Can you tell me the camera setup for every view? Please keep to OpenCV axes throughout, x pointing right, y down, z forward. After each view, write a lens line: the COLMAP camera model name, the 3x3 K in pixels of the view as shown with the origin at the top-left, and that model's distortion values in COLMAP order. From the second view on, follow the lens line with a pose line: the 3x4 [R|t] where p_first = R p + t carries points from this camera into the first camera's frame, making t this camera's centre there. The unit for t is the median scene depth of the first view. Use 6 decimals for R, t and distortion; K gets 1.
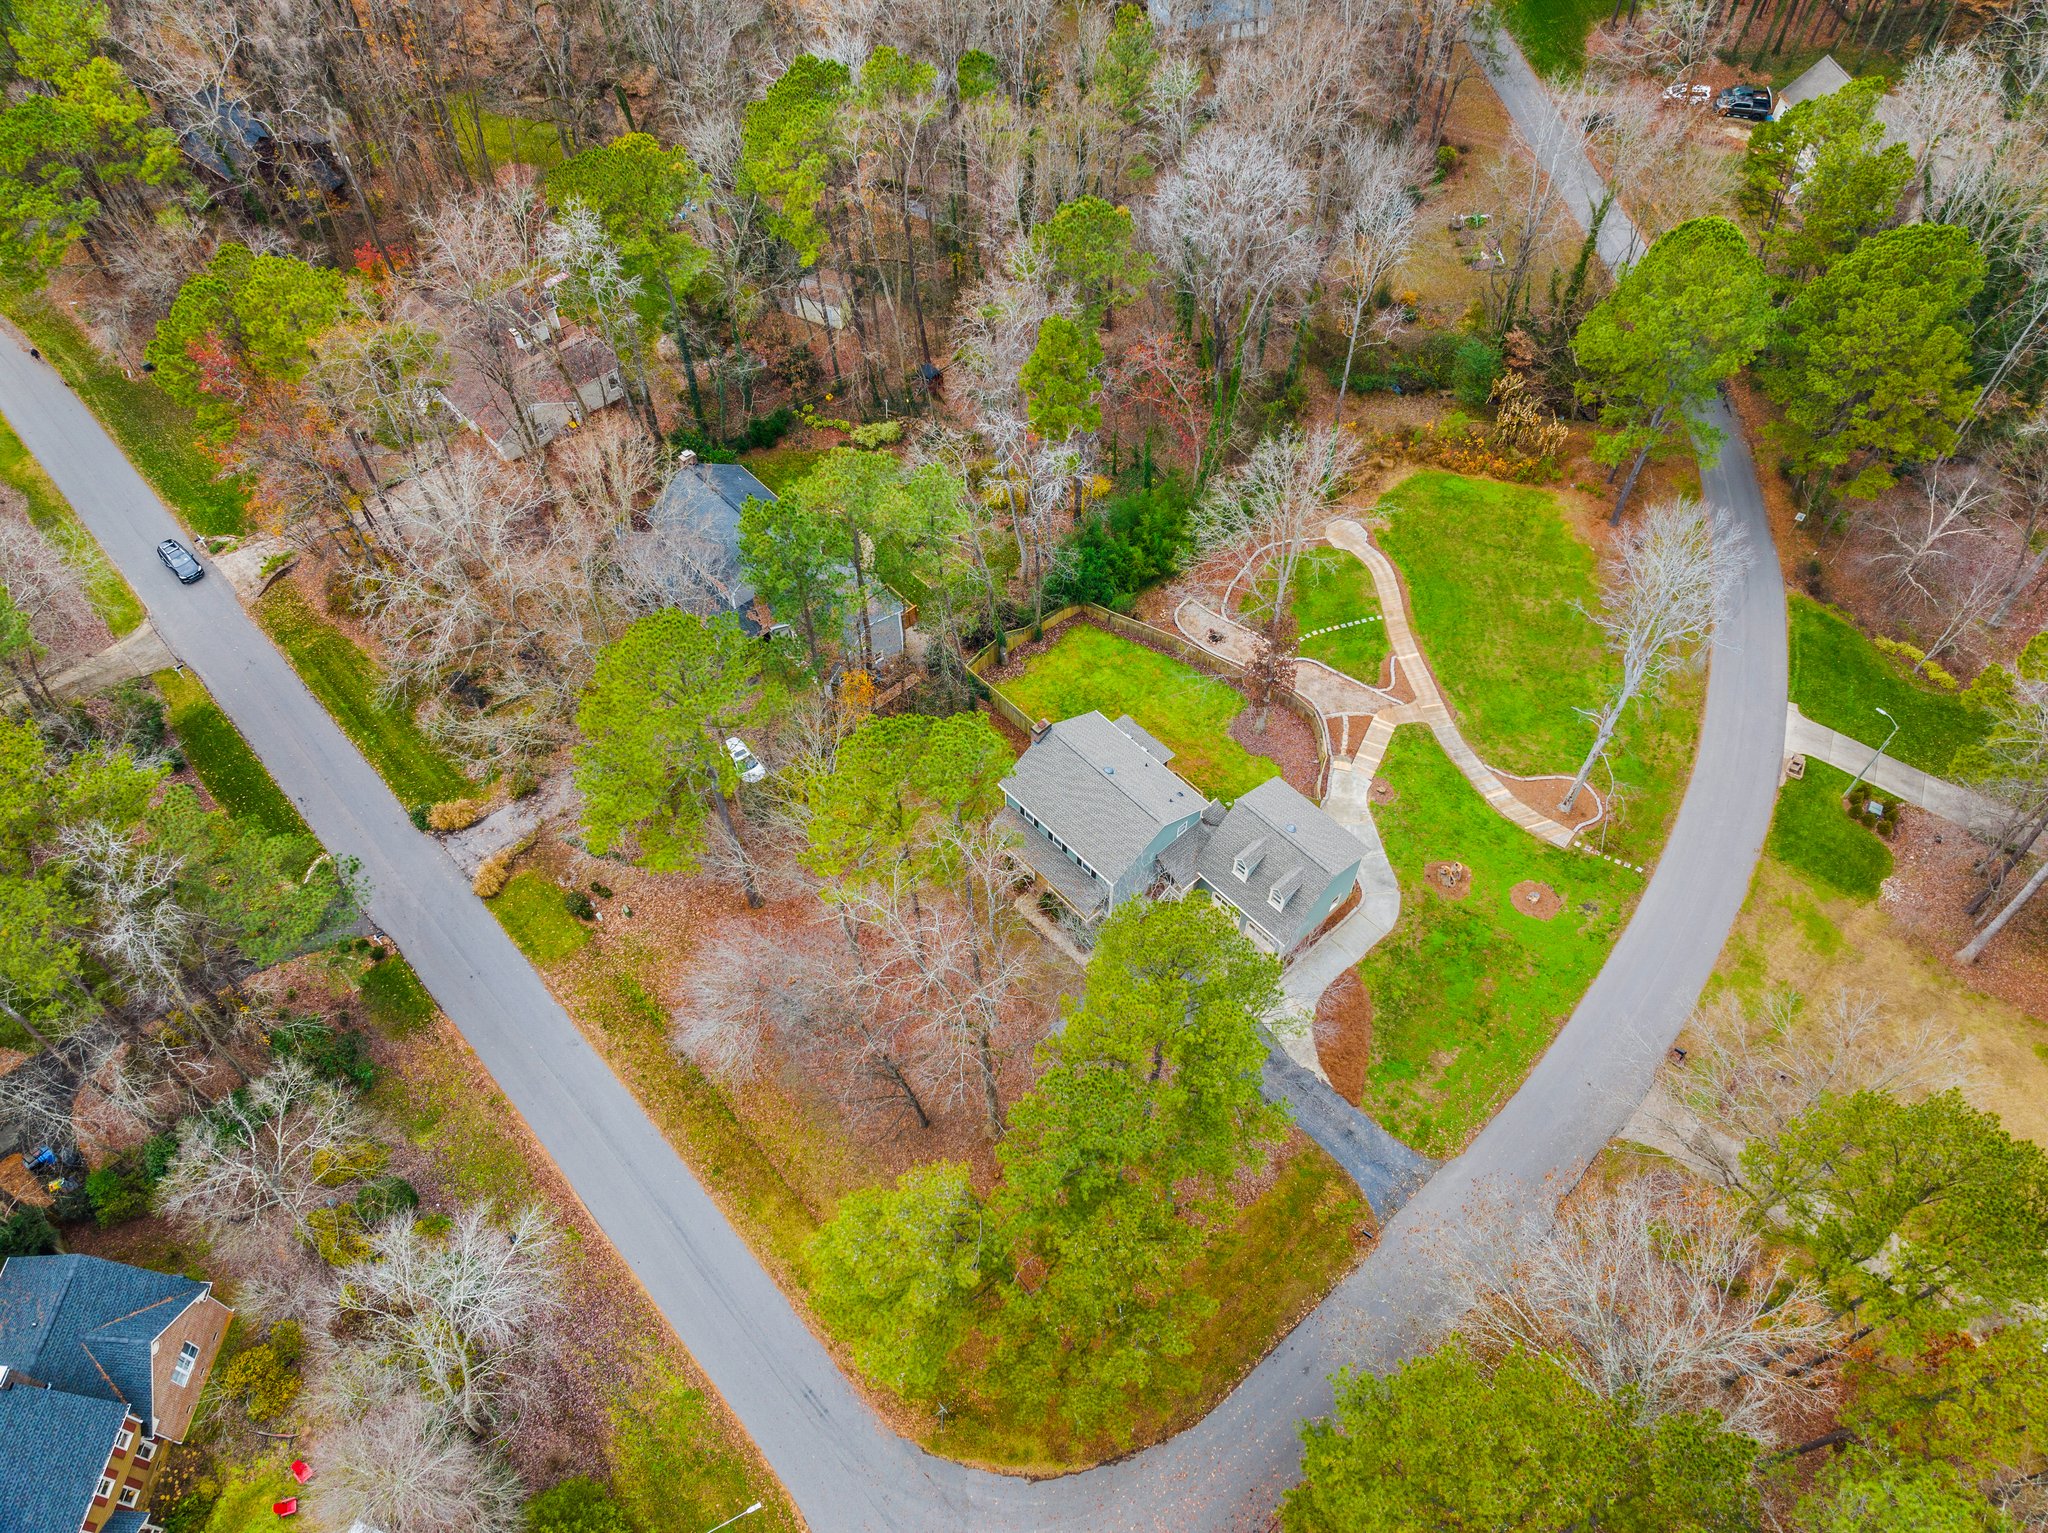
lens RADIAL K [[1458.0, 0, 1023.4], [0, 1458.0, 750.8], [0, 0, 1]] dist [-0.050698, 0.001301]
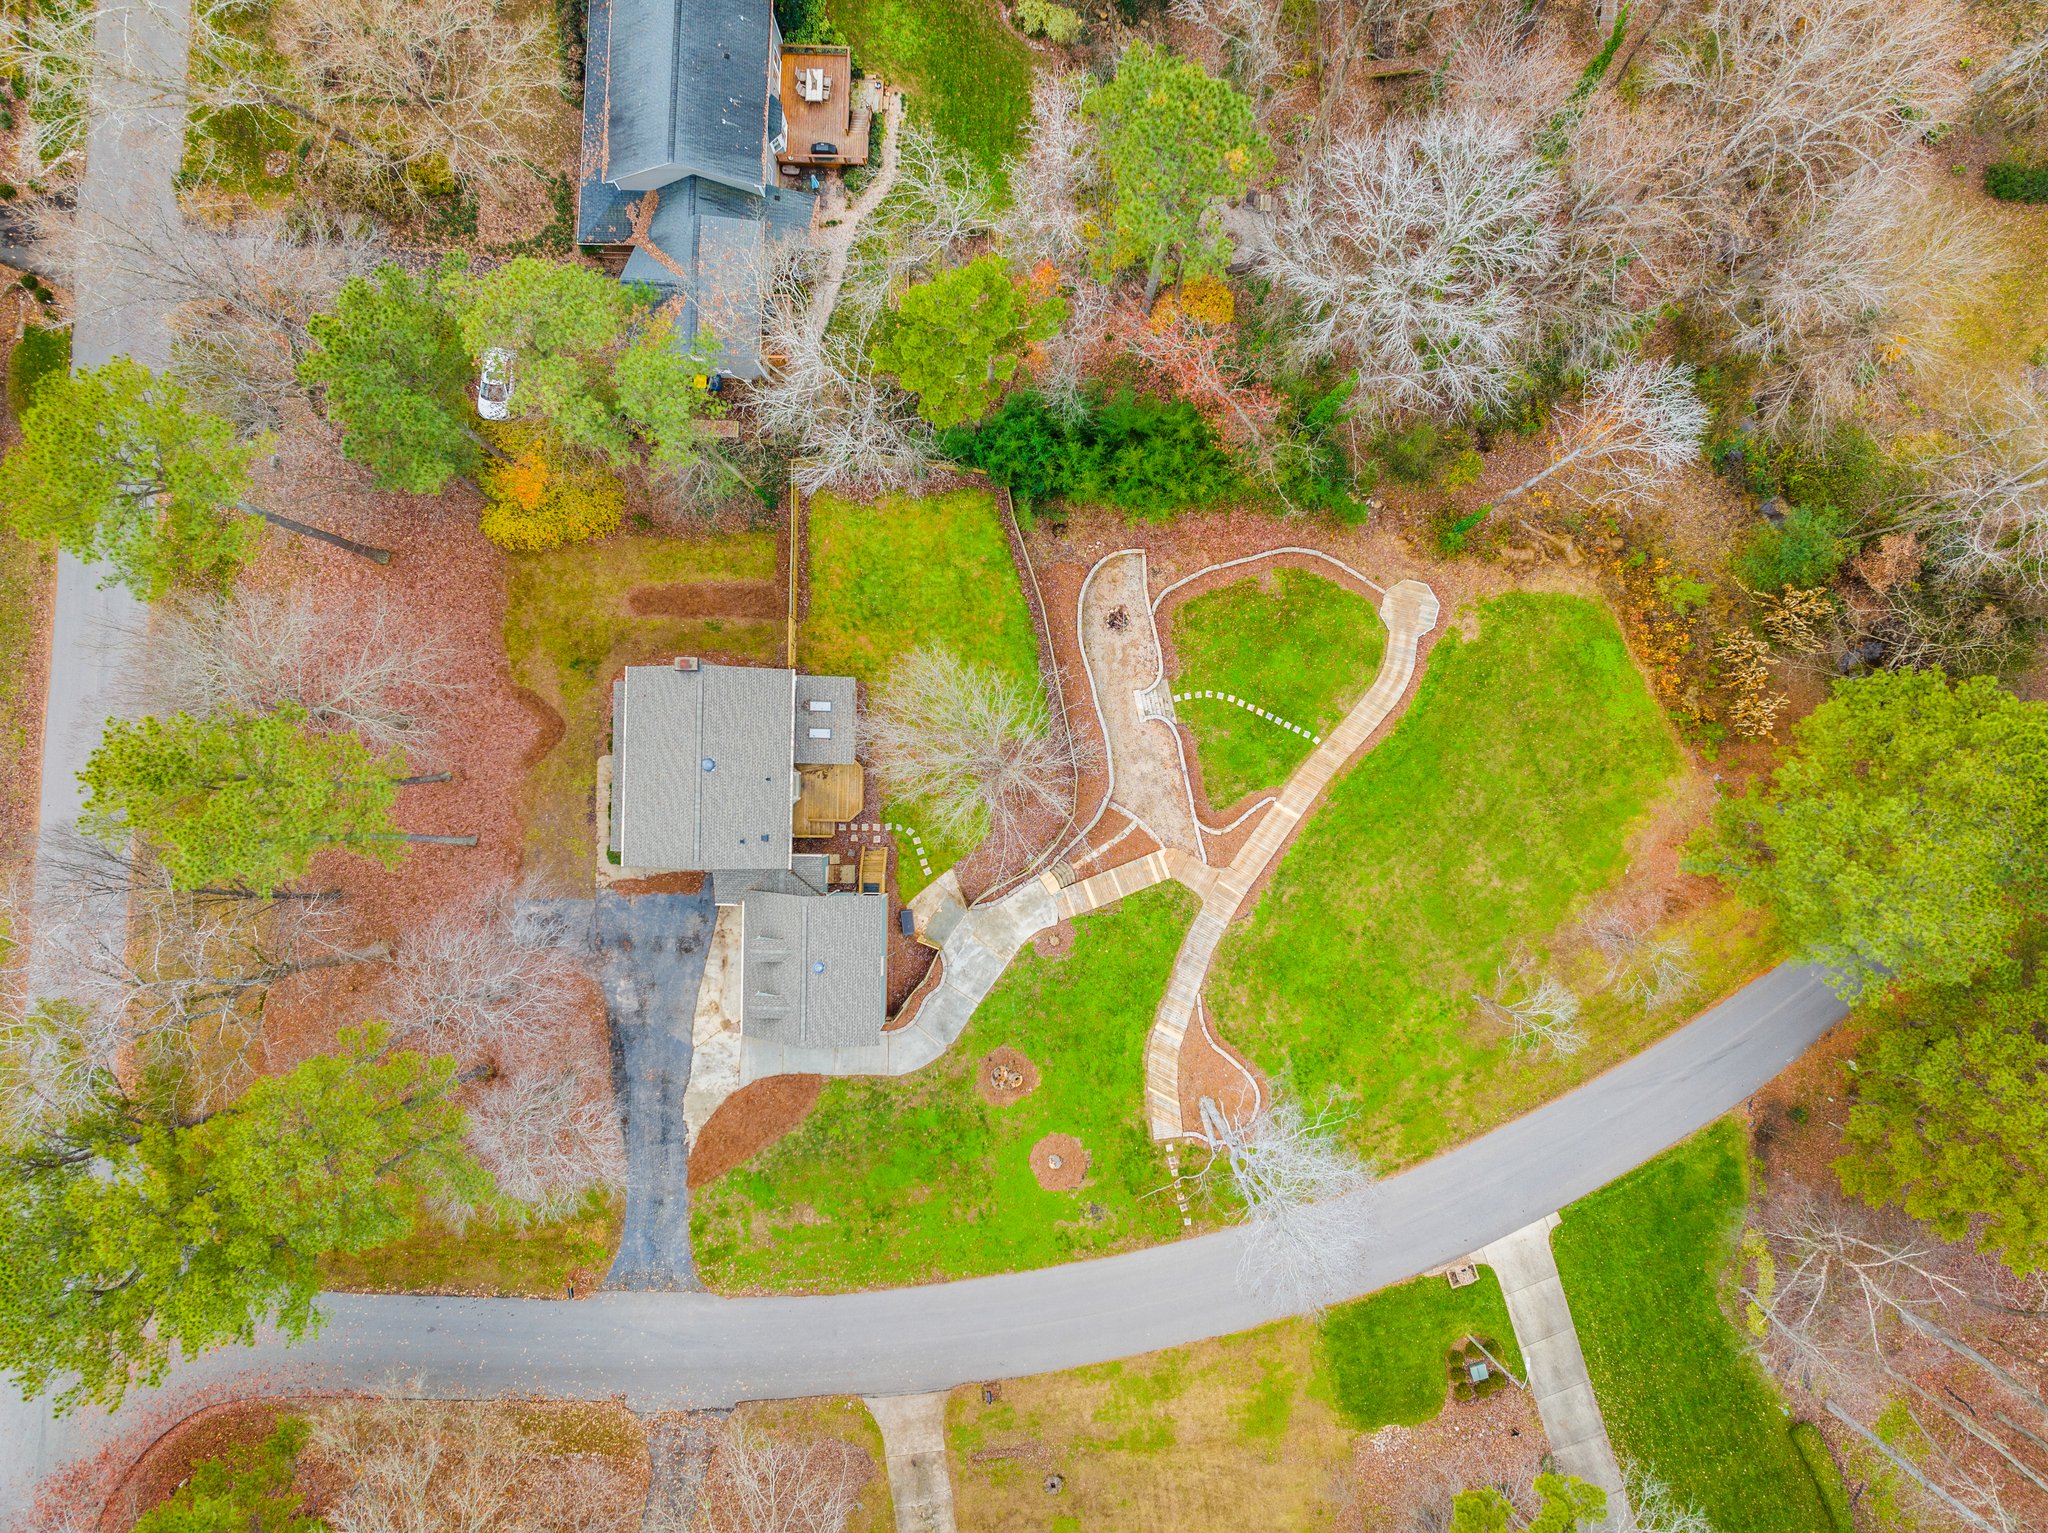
lens RADIAL K [[1458.0, 0, 1023.4], [0, 1458.0, 750.8], [0, 0, 1]] dist [-0.050698, 0.001301]
pose [[0.721984, 0.691834, -0.010259, 0.164212], [-0.553670, 0.586564, 0.591094, -0.498154], [0.414956, -0.421081, 0.806537, 0.367882]]
